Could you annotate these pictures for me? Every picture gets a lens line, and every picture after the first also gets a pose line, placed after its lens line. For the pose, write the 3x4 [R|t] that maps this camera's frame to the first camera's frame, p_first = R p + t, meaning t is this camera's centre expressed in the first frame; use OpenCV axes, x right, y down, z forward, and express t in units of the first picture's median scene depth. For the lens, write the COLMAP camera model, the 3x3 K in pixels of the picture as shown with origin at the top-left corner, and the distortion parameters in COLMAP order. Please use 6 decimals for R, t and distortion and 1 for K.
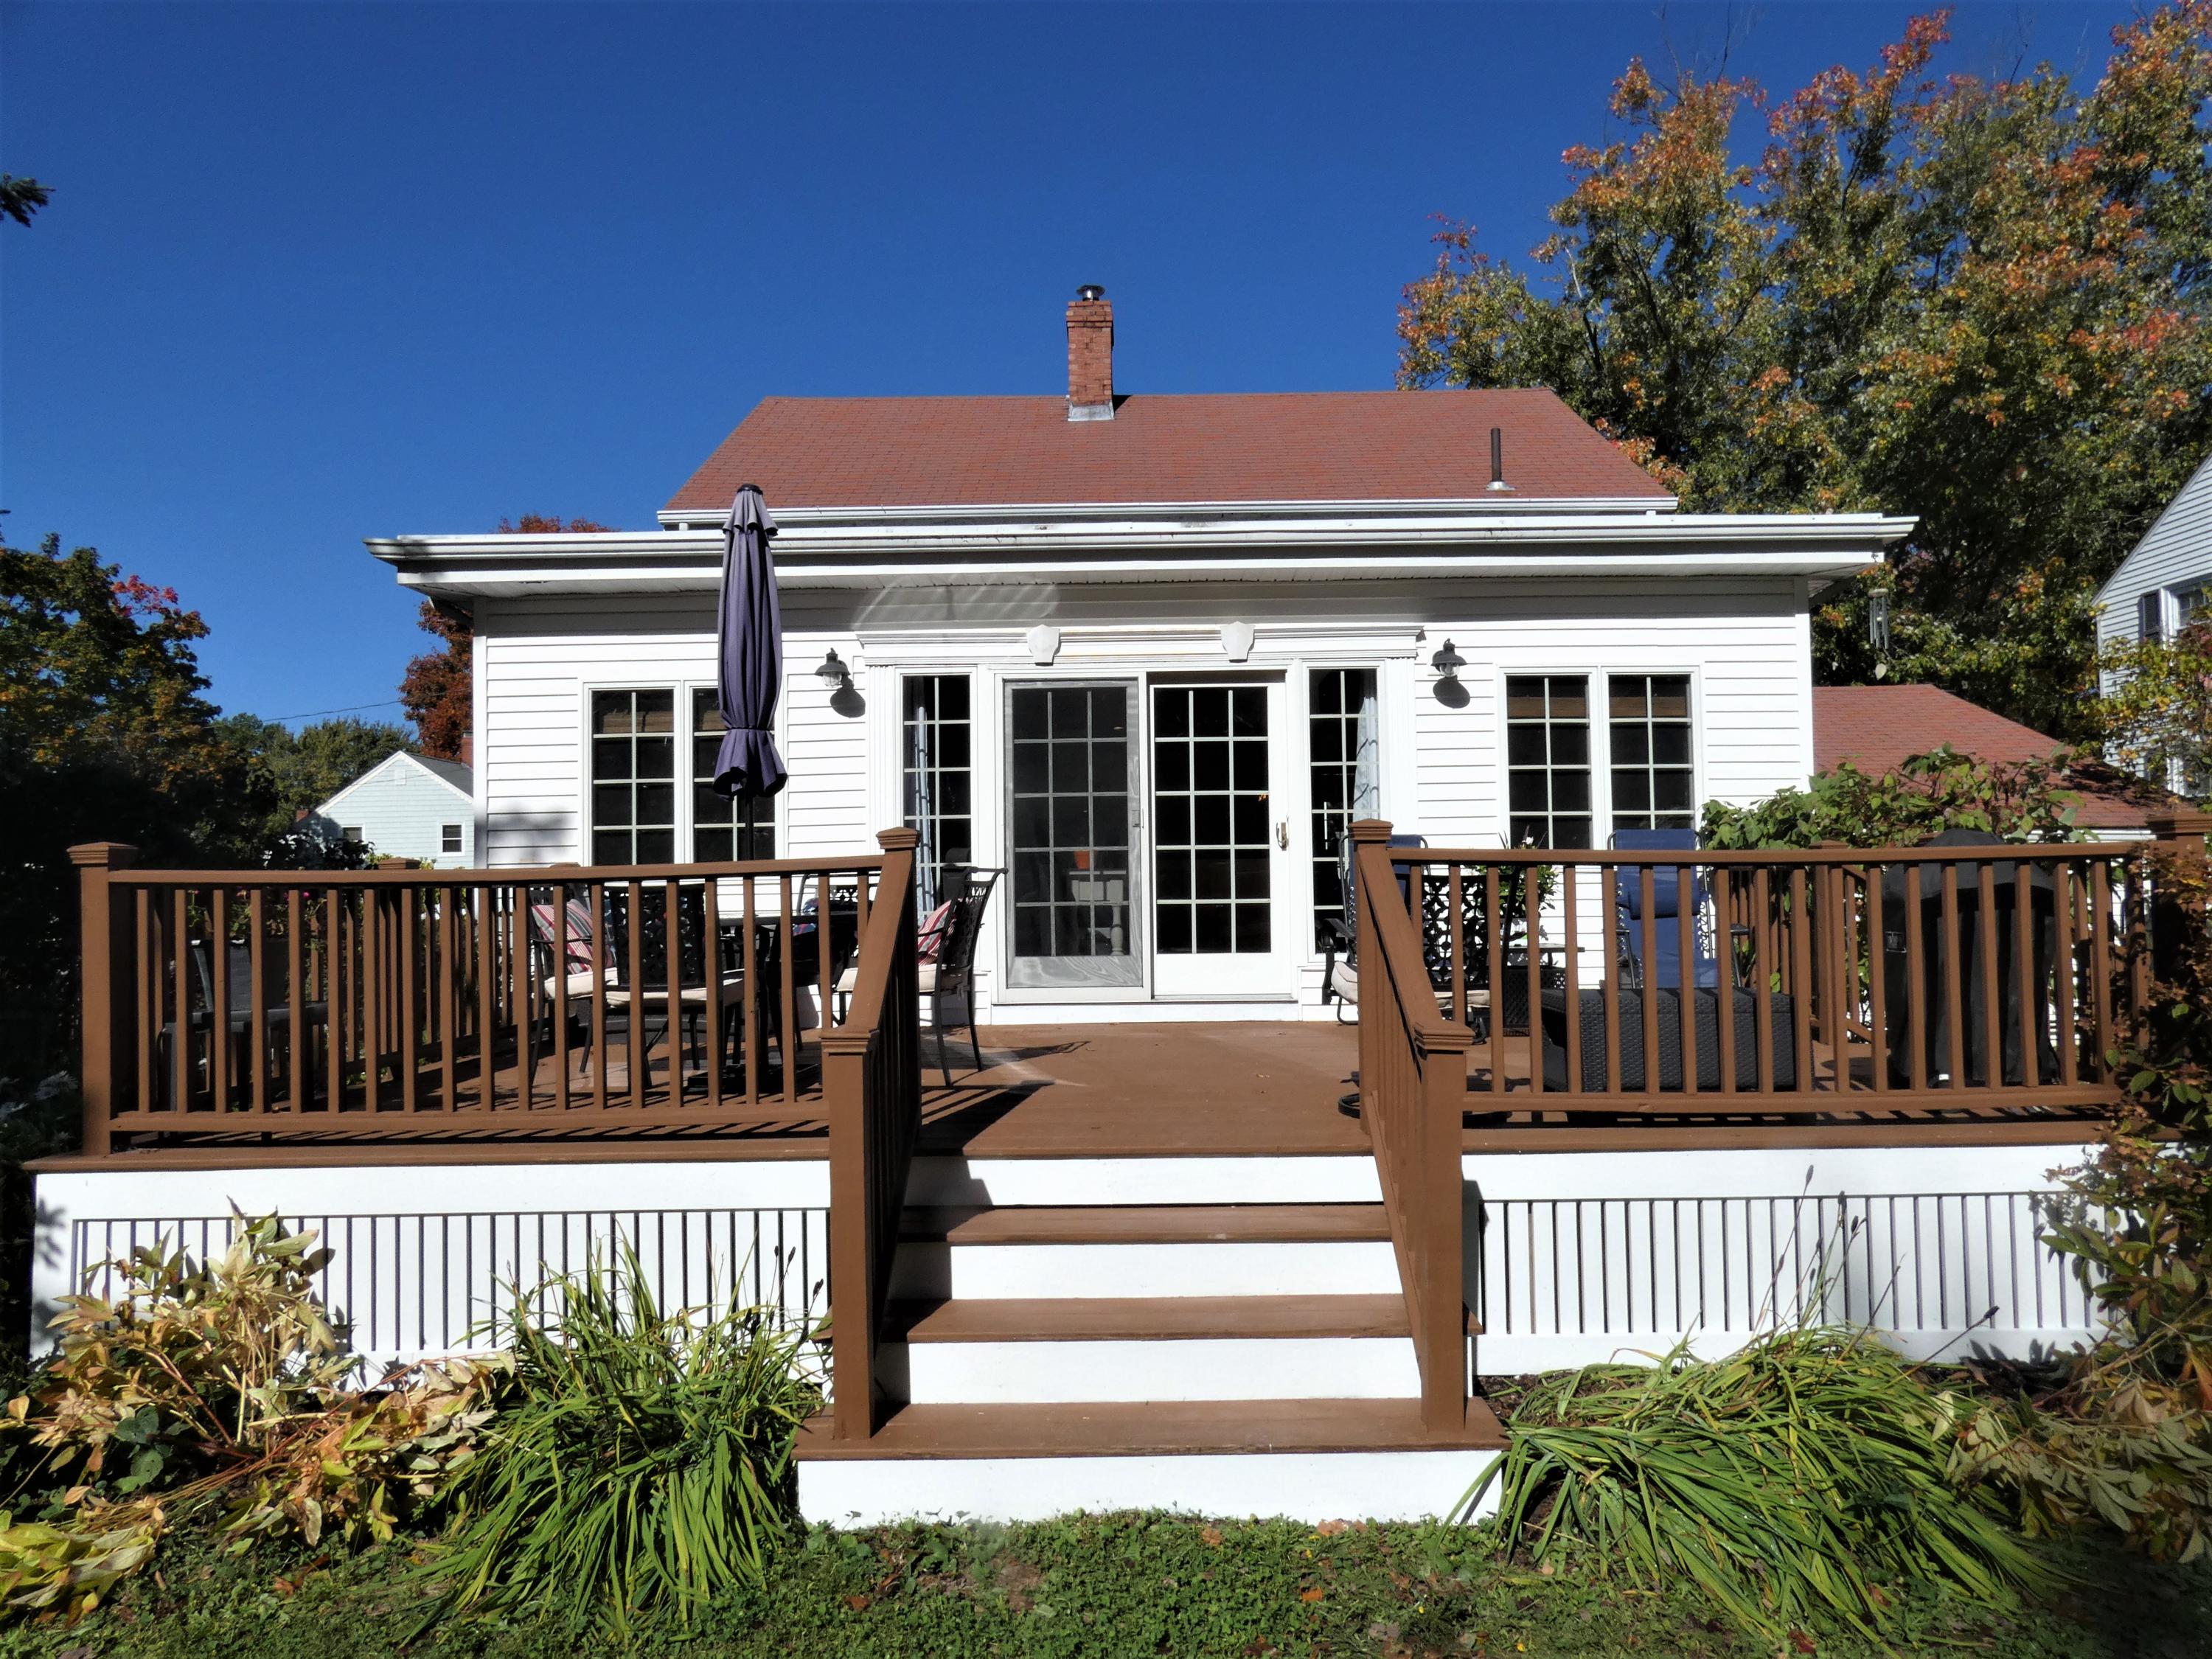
lens RADIAL K [[1321.2, 0, 1111.9], [0, 1321.2, 835.3], [0, 0, 1]] dist [-0.039314, 0.000773]
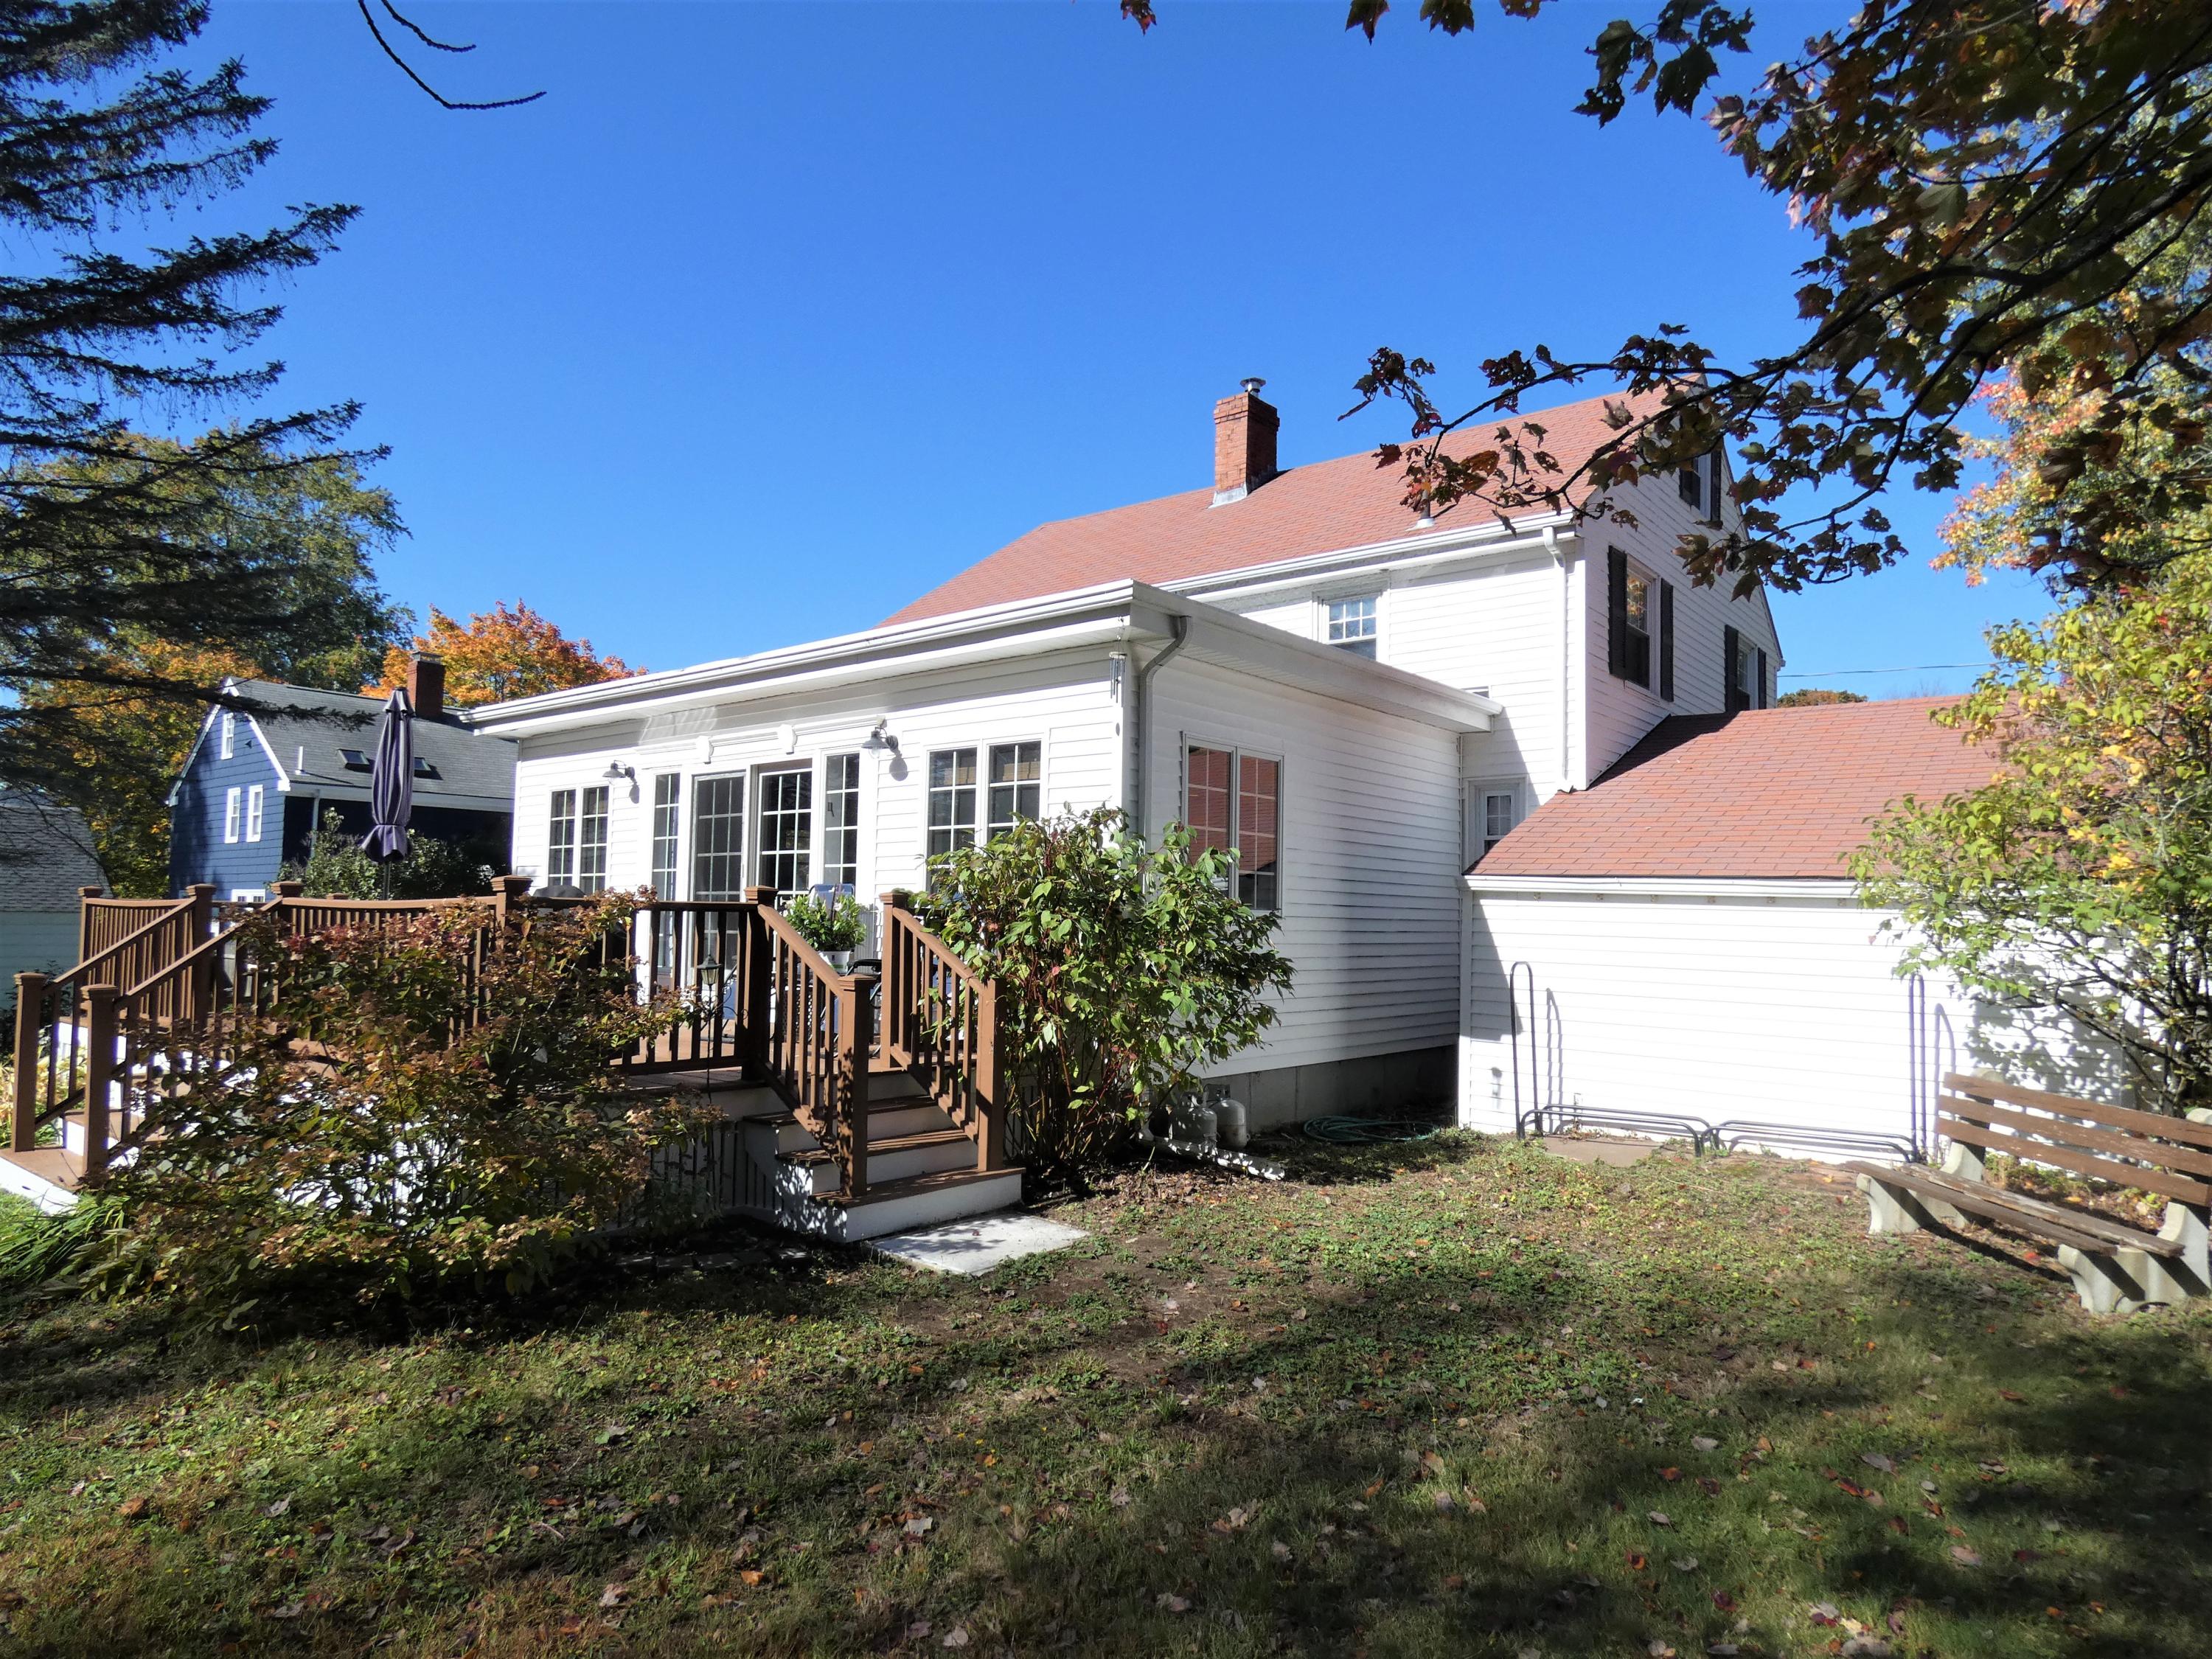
lens RADIAL K [[1321.2, 0, 1110.2], [0, 1321.2, 832.9], [0, 0, 1]] dist [-0.039314, 0.000773]
pose [[0.781701, -0.018215, -0.623387, 1.176608], [-0.000694, 0.999547, -0.030075, -0.011439], [0.623653, 0.023942, 0.781335, 0.161591]]
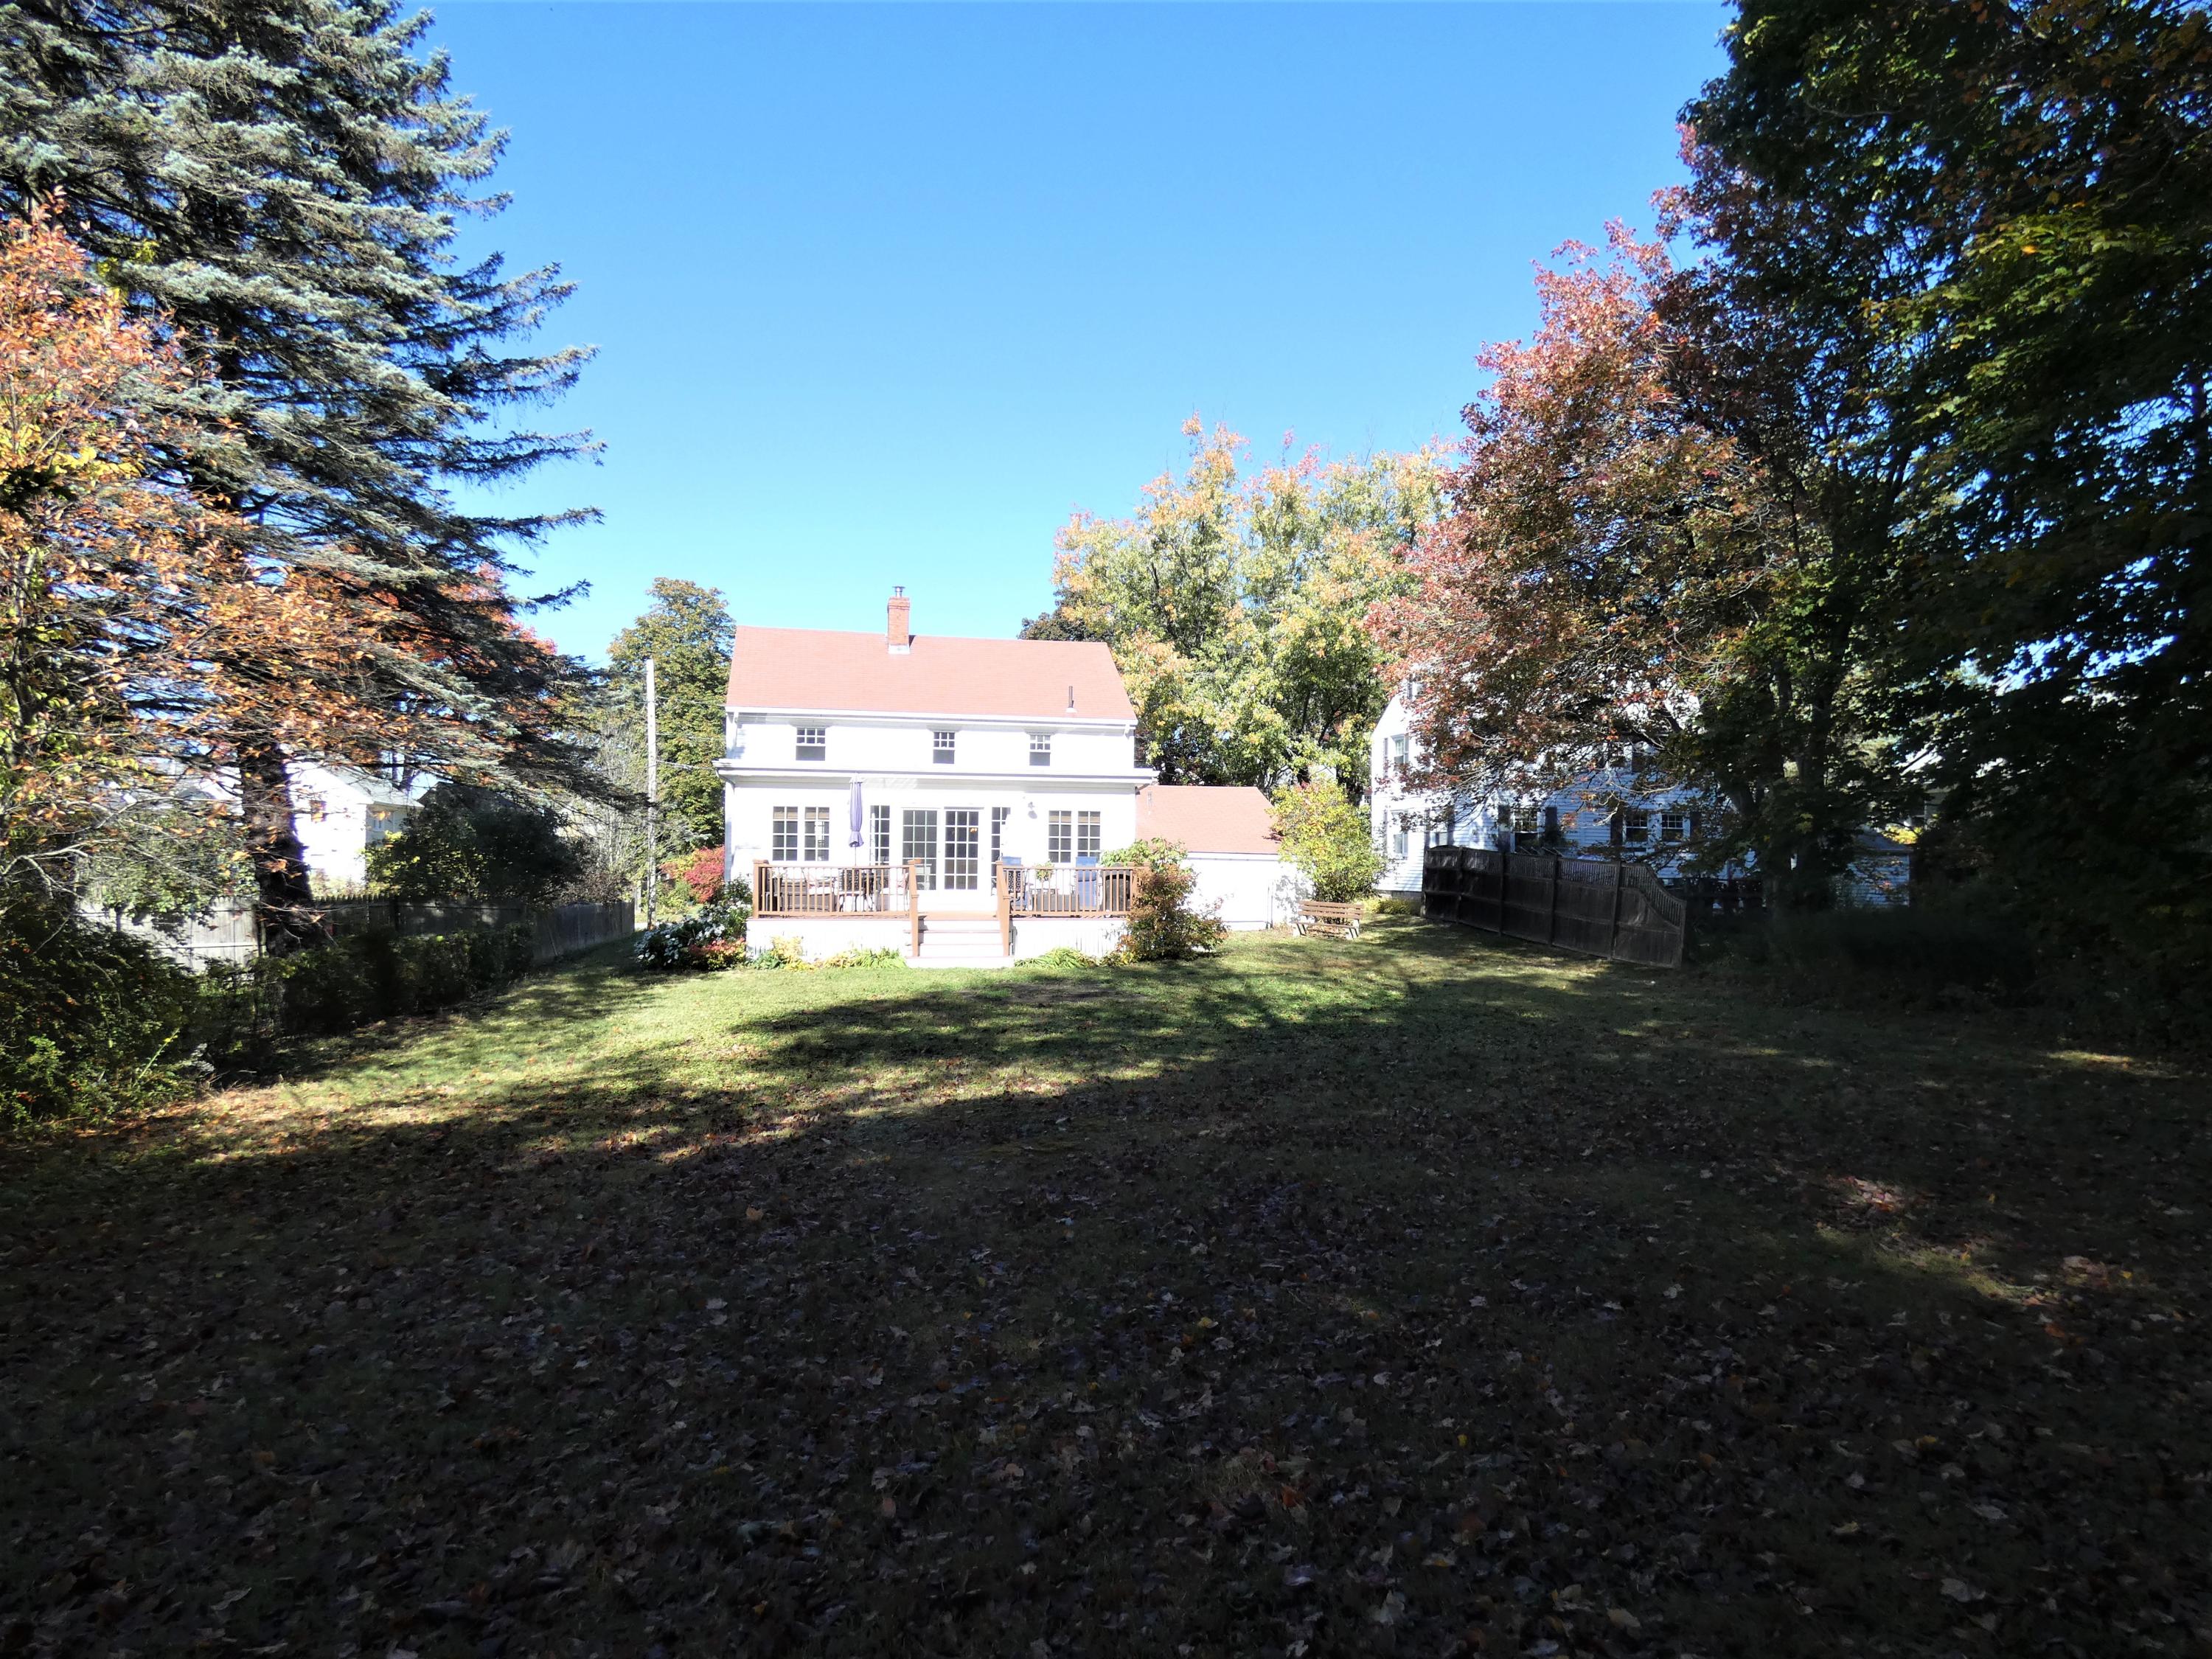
lens RADIAL K [[1321.2, 0, 1107.5], [0, 1321.2, 831.3], [0, 0, 1]] dist [-0.039314, 0.000773]
pose [[0.975167, 0.021119, 0.220464, -0.307994], [-0.023363, 0.999698, 0.007576, -0.095561], [-0.220237, -0.012539, 0.975366, -2.391469]]
